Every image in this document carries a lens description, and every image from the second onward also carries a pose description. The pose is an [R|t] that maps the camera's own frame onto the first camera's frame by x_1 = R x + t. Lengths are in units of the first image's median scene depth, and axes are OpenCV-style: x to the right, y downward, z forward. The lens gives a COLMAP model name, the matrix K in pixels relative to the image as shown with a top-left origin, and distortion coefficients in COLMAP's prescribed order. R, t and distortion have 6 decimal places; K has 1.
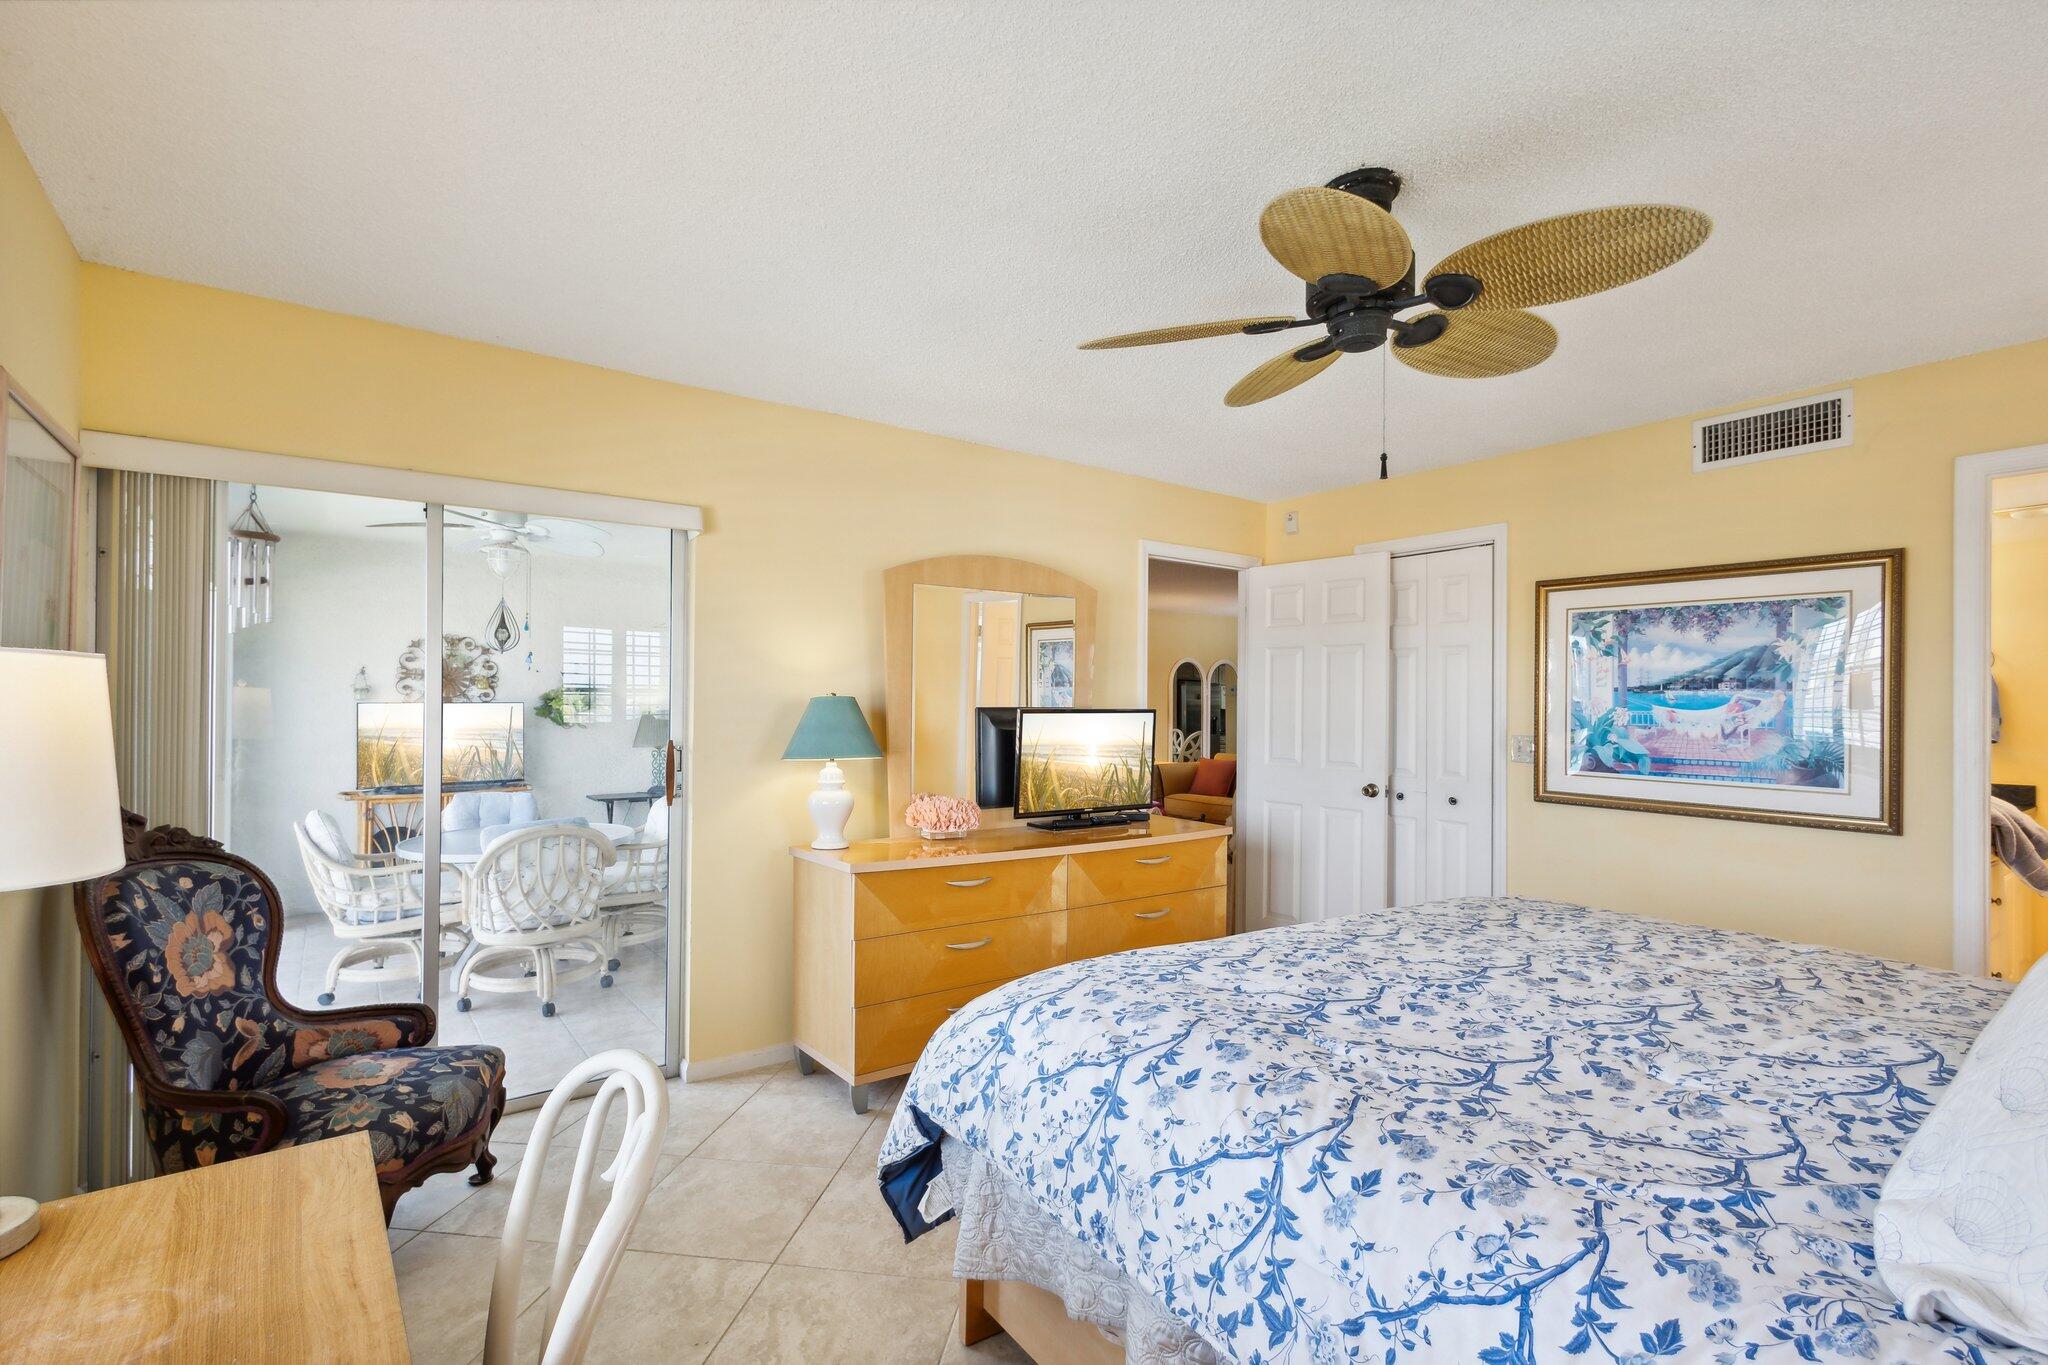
lens RADIAL K [[960.0, 0, 1025.8], [0, 960.0, 694.0], [0, 0, 1]] dist [0.012408, -0.004234]
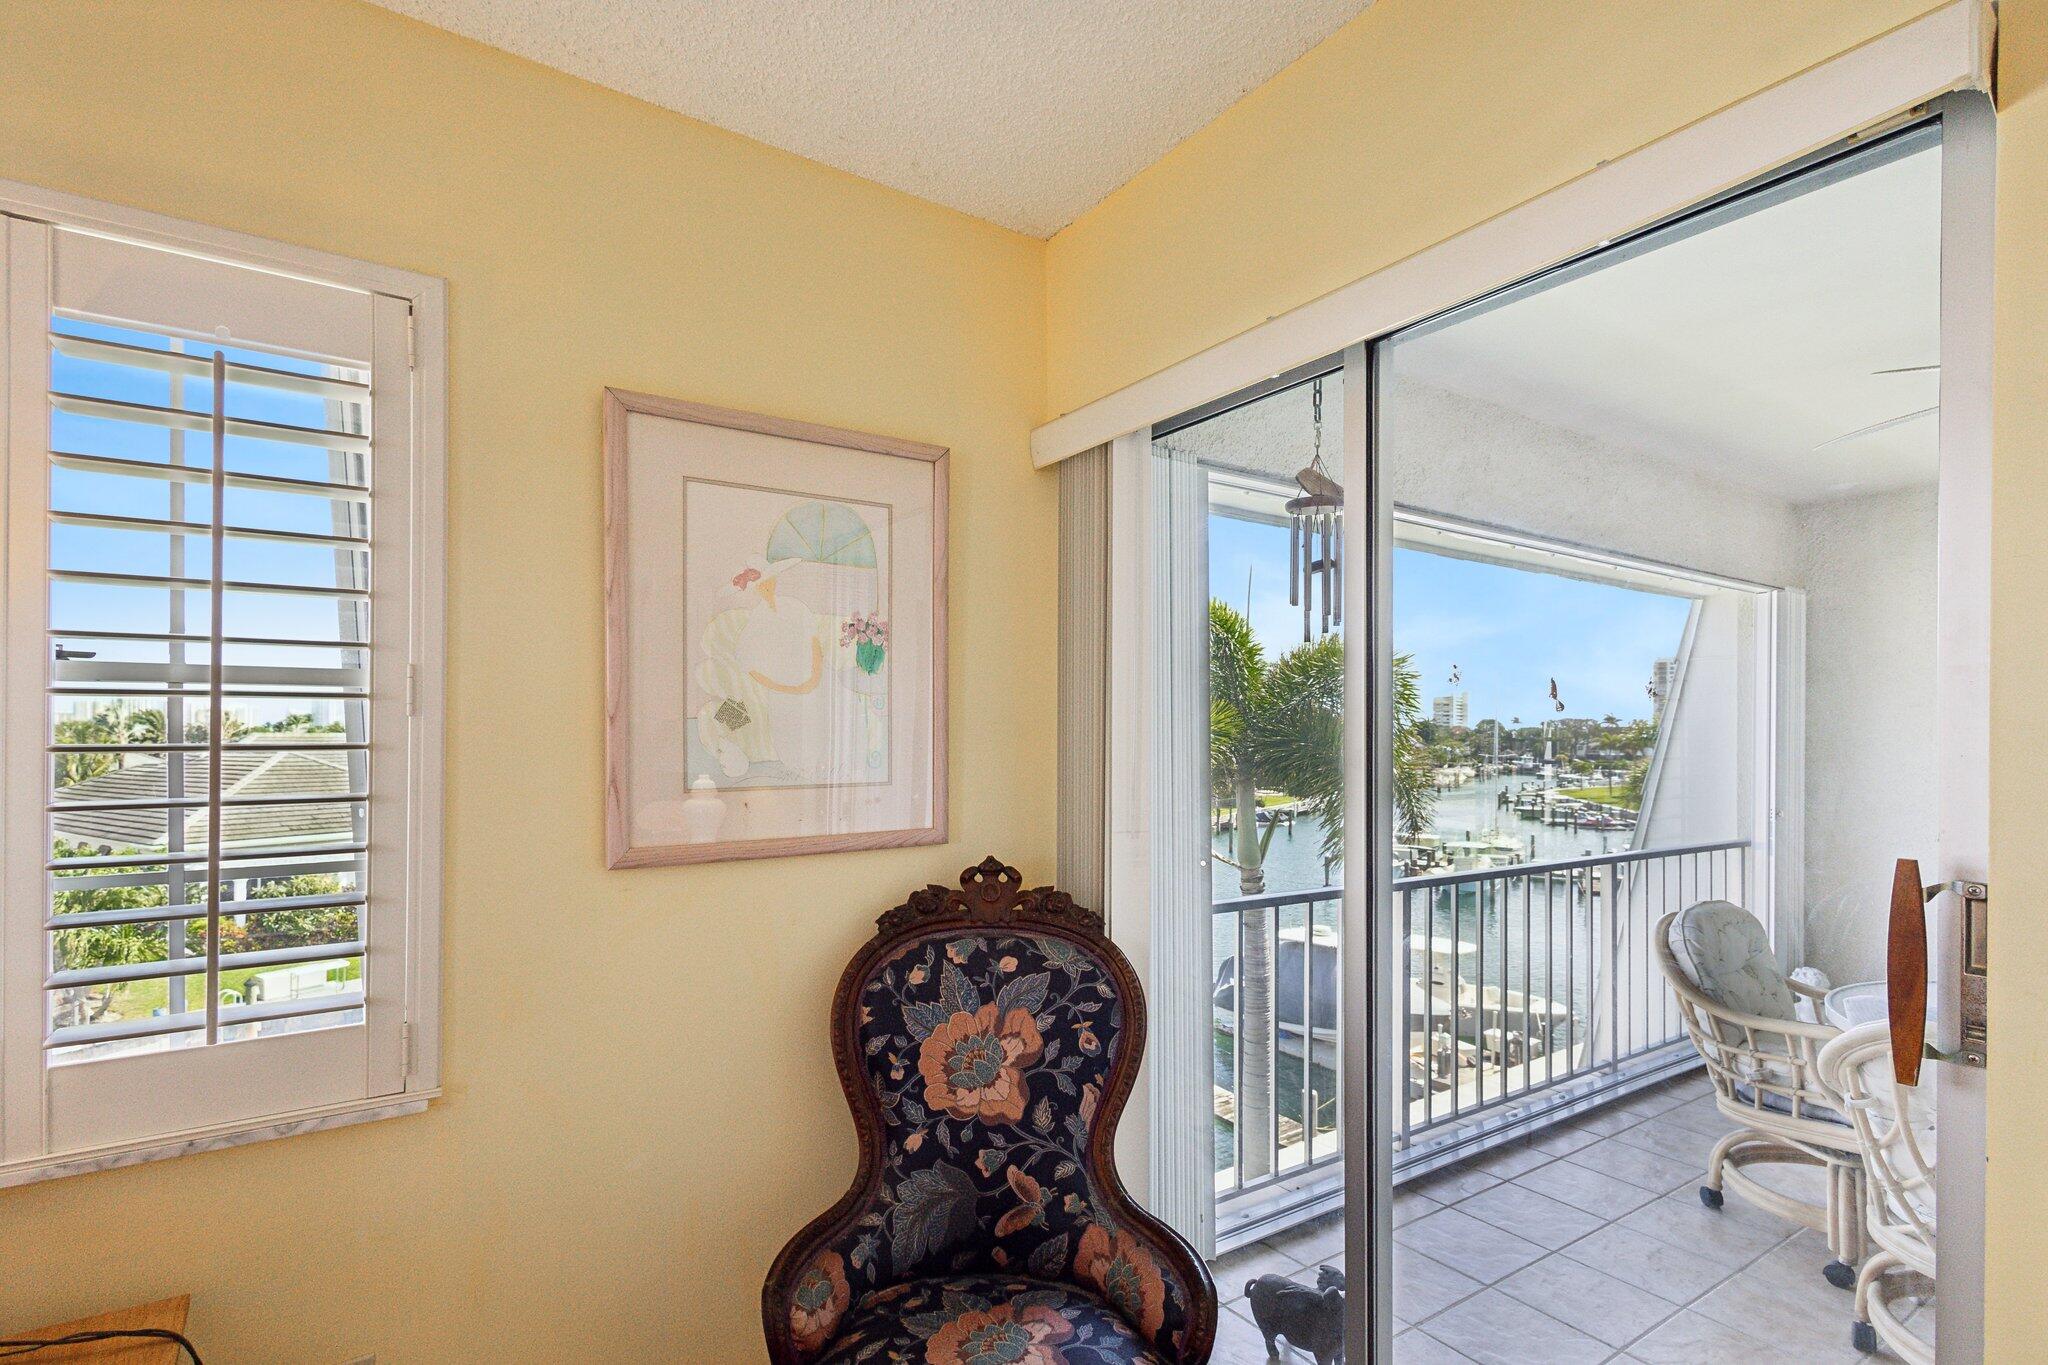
lens RADIAL K [[960.0, 0, 1010.1], [0, 960.0, 743.8], [0, 0, 1]] dist [0.012408, -0.004234]
pose [[-0.055885, -0.003953, -0.998429, -0.090301], [0.011700, 0.999921, -0.004614, 0.020378], [0.998369, -0.011939, -0.055835, 1.042861]]
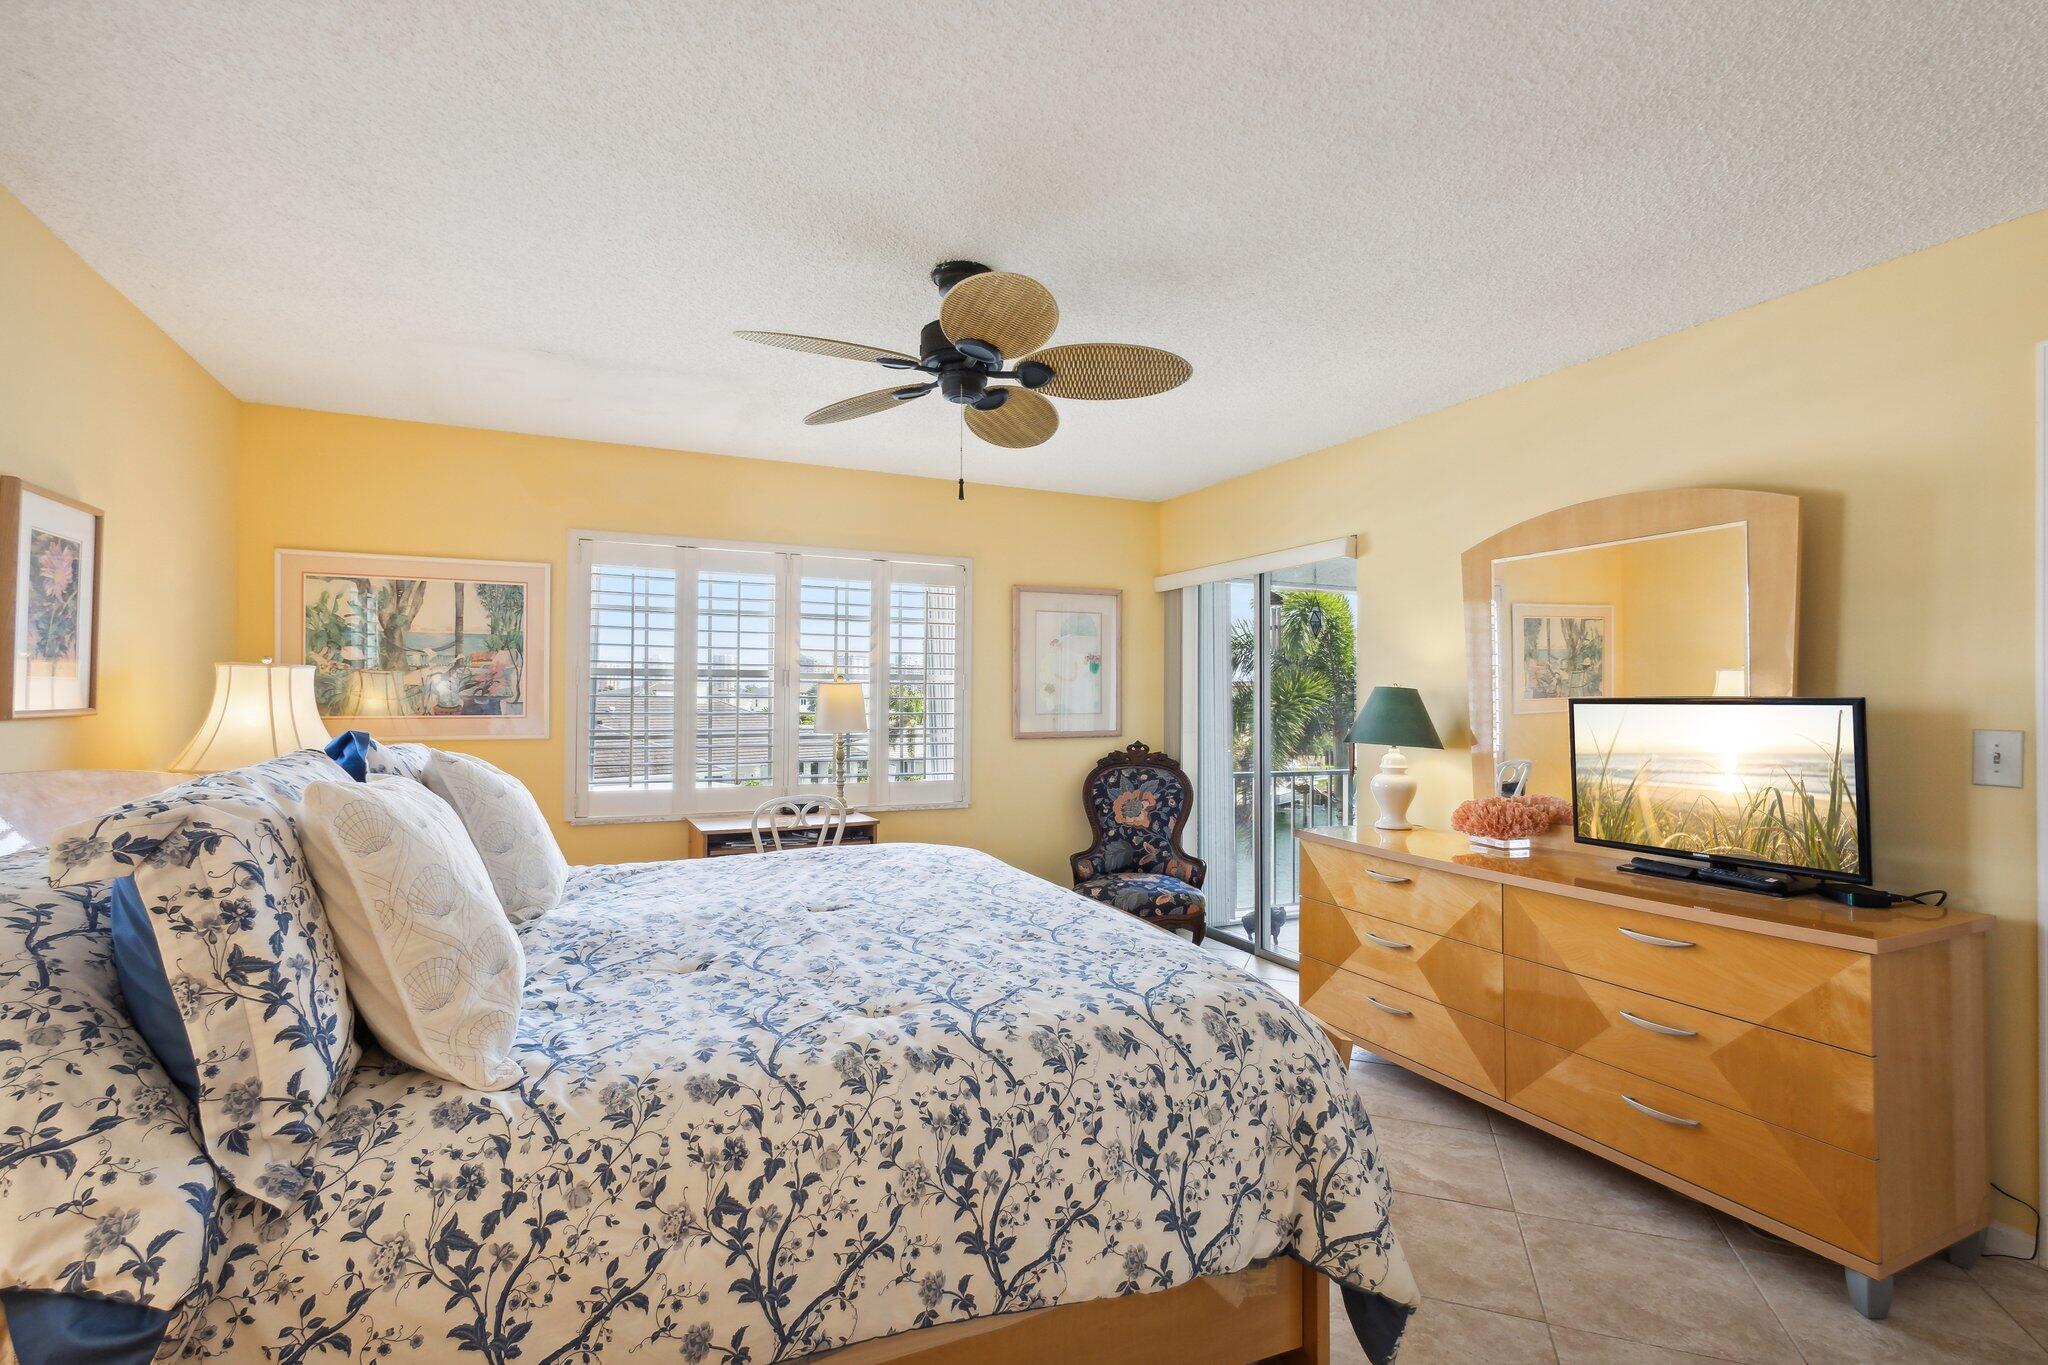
lens RADIAL K [[960.0, 0, 1026.1], [0, 960.0, 679.9], [0, 0, 1]] dist [0.012408, -0.004234]
pose [[-0.194783, -0.024882, -0.980531, 1.342888], [0.007632, 0.999609, -0.026883, 0.029803], [0.980817, -0.012720, -0.194517, 1.161025]]
